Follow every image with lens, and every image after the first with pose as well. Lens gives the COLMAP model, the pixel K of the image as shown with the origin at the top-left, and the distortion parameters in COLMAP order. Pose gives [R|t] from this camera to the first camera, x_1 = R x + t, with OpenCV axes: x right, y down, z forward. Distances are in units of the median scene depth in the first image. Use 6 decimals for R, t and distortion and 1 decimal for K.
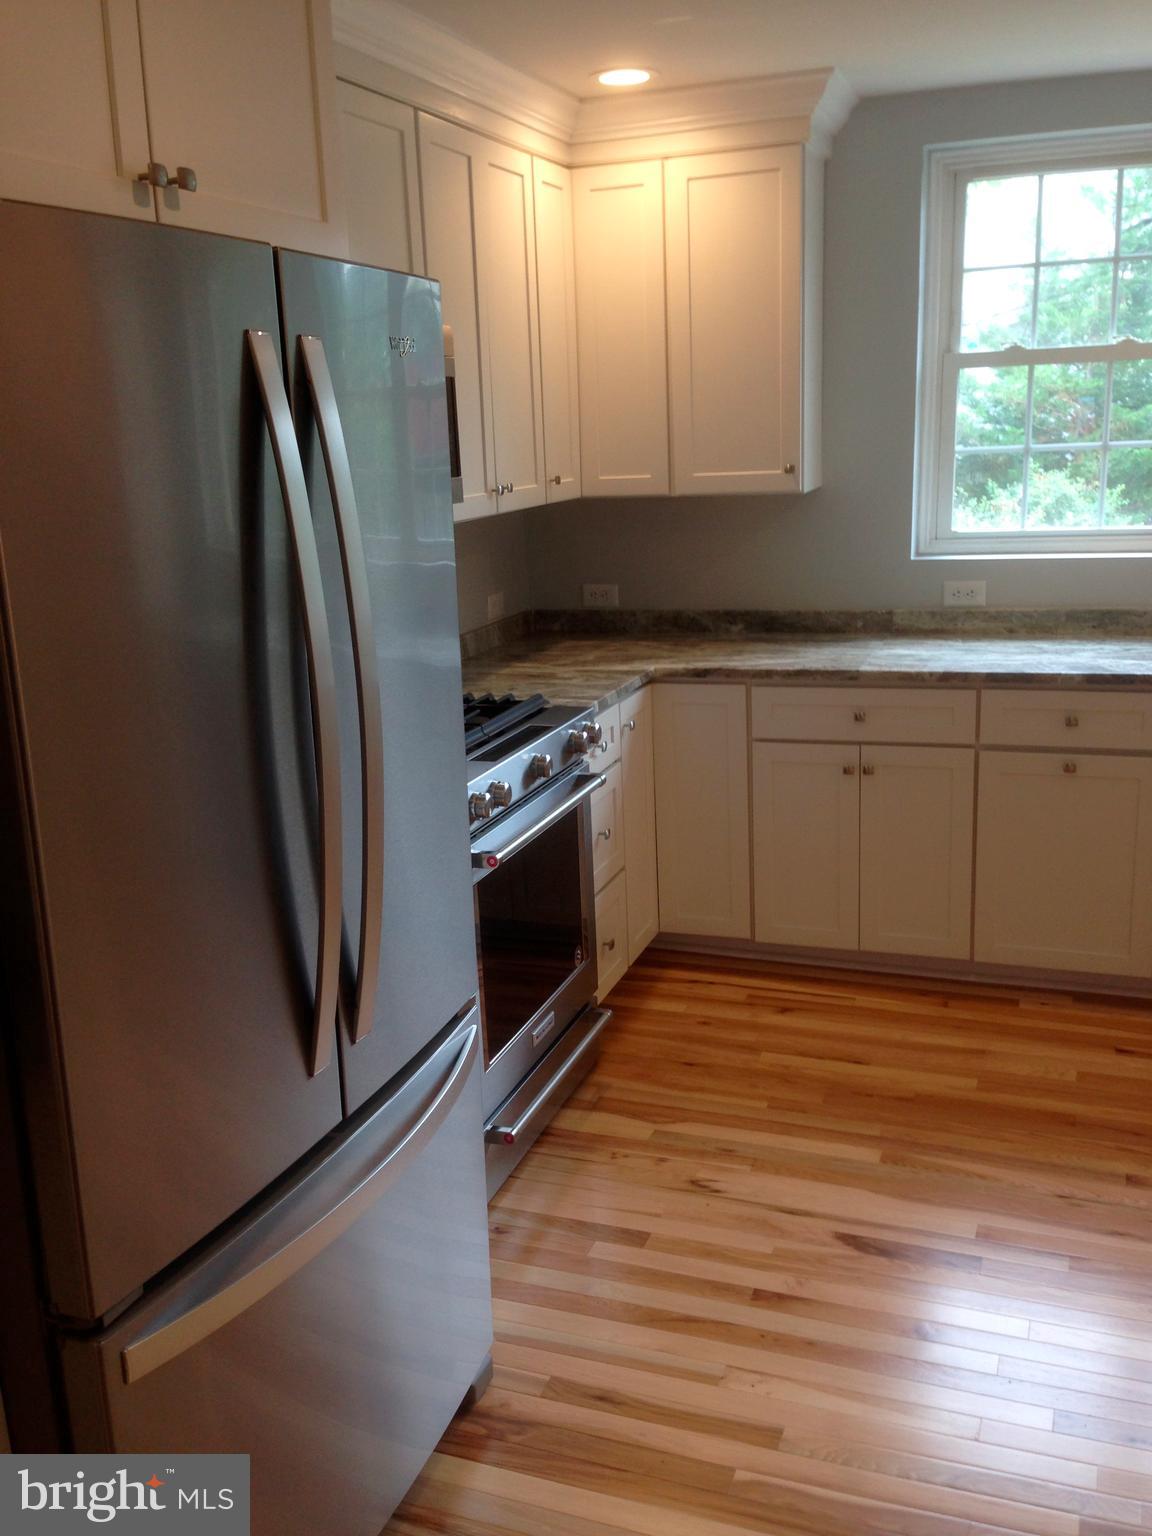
lens RADIAL K [[1382.7, 0, 576.0], [0, 1382.7, 768.0], [0, 0, 1]] dist [-0.007771, -0.003449]
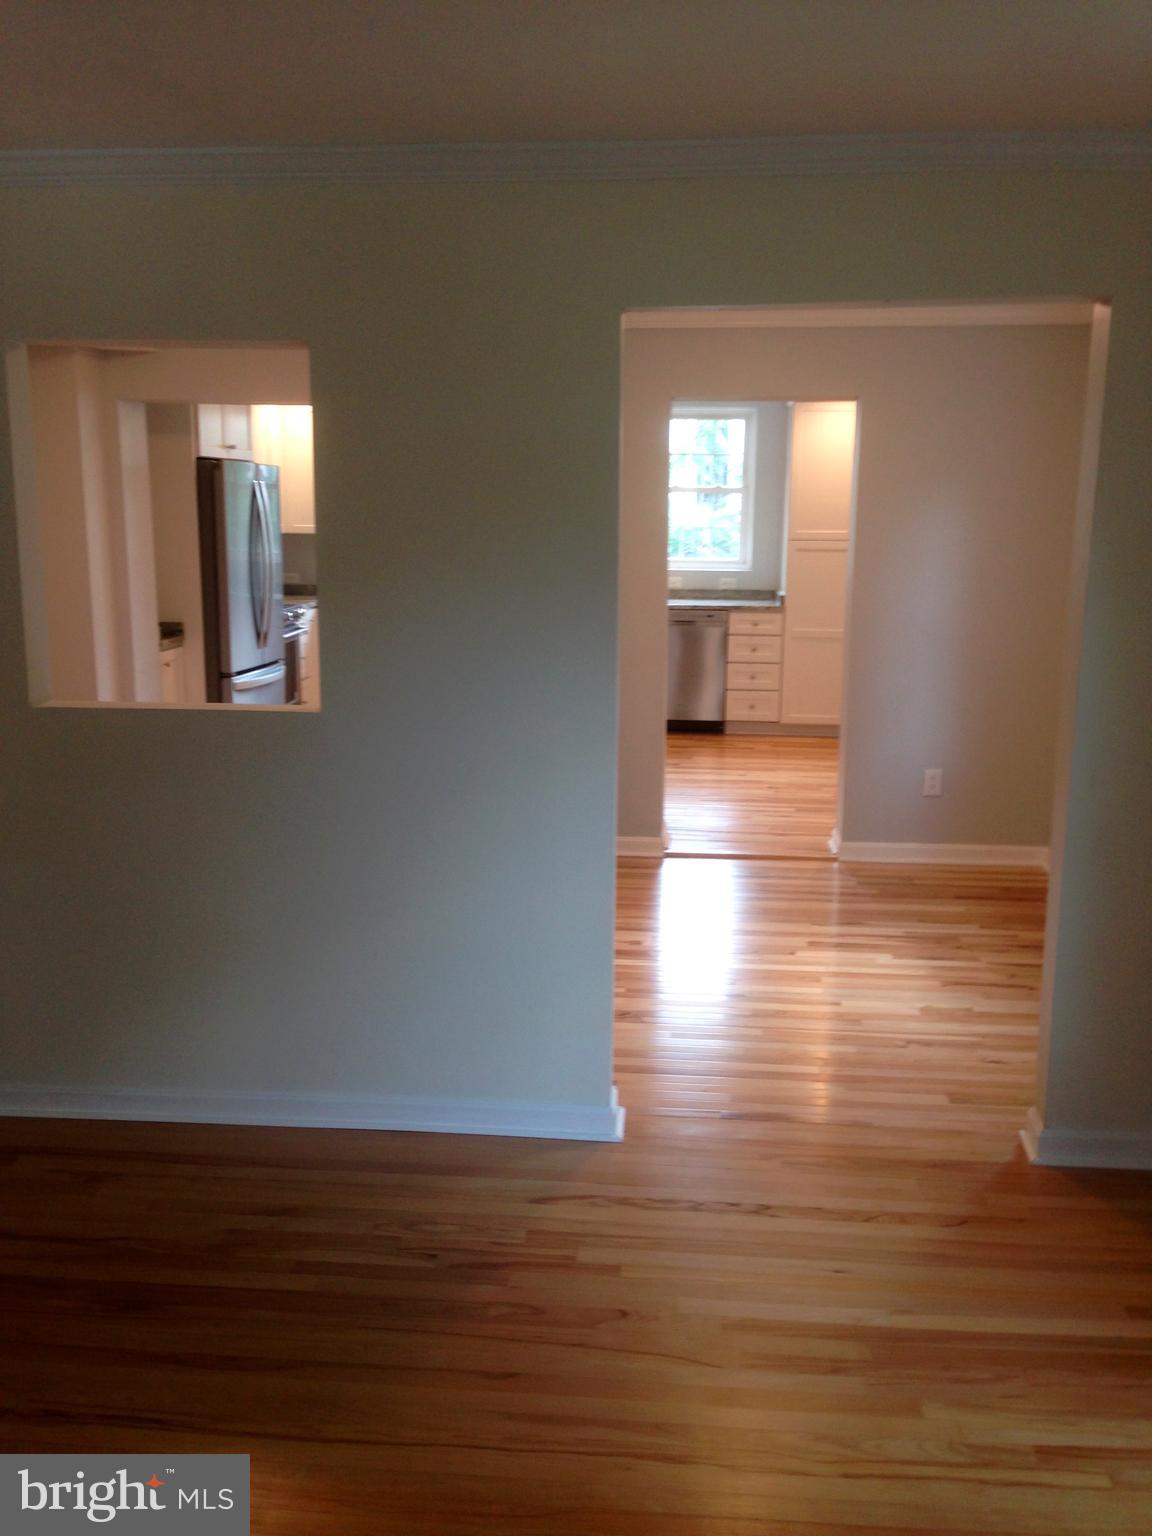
lens RADIAL K [[1353.7, 0, 576.0], [0, 1353.7, 768.0], [0, 0, 1]] dist [0.049399, -0.000799]
pose [[0.961115, -0.005355, 0.276095, -0.482088], [0.012974, 0.999584, -0.025777, 0.844981], [-0.275842, 0.028357, 0.960785, -3.917166]]
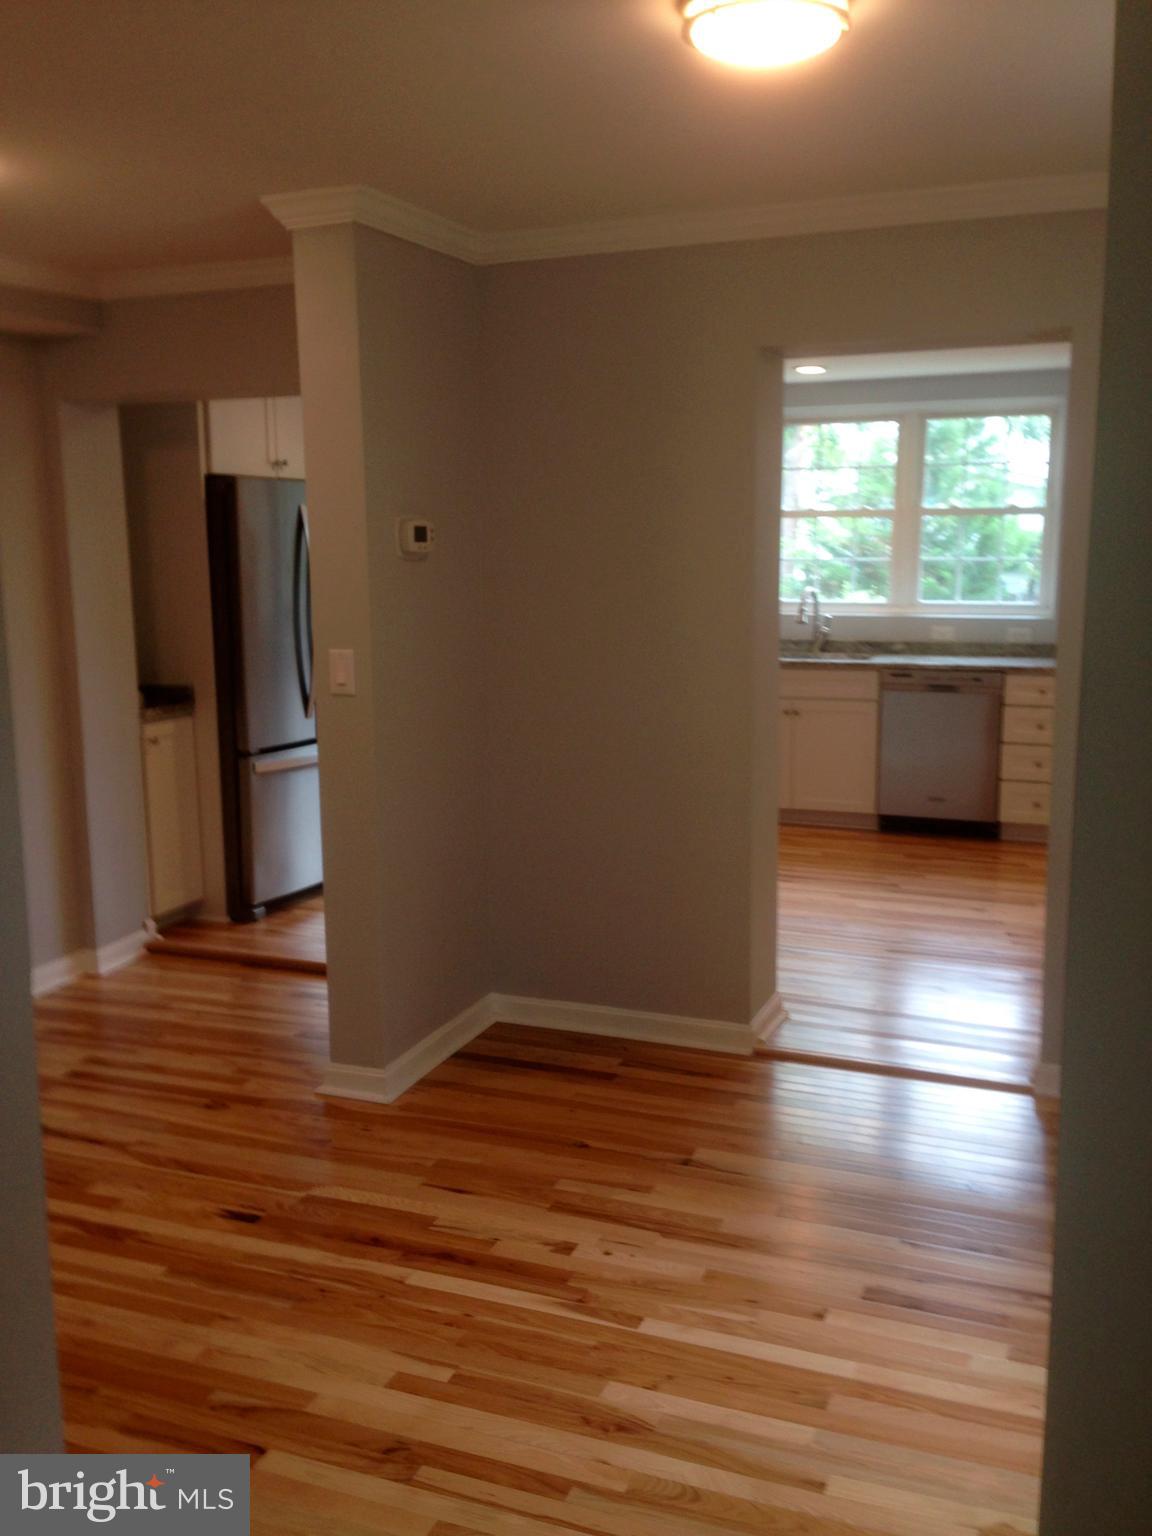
lens RADIAL K [[1382.7, 0, 576.0], [0, 1382.7, 768.0], [0, 0, 1]] dist [-0.007771, -0.003449]
pose [[0.999194, 0.033463, -0.022157, 0.632002], [-0.034792, 0.997433, -0.062593, 0.622781], [0.020006, 0.063313, 0.997793, -2.736468]]
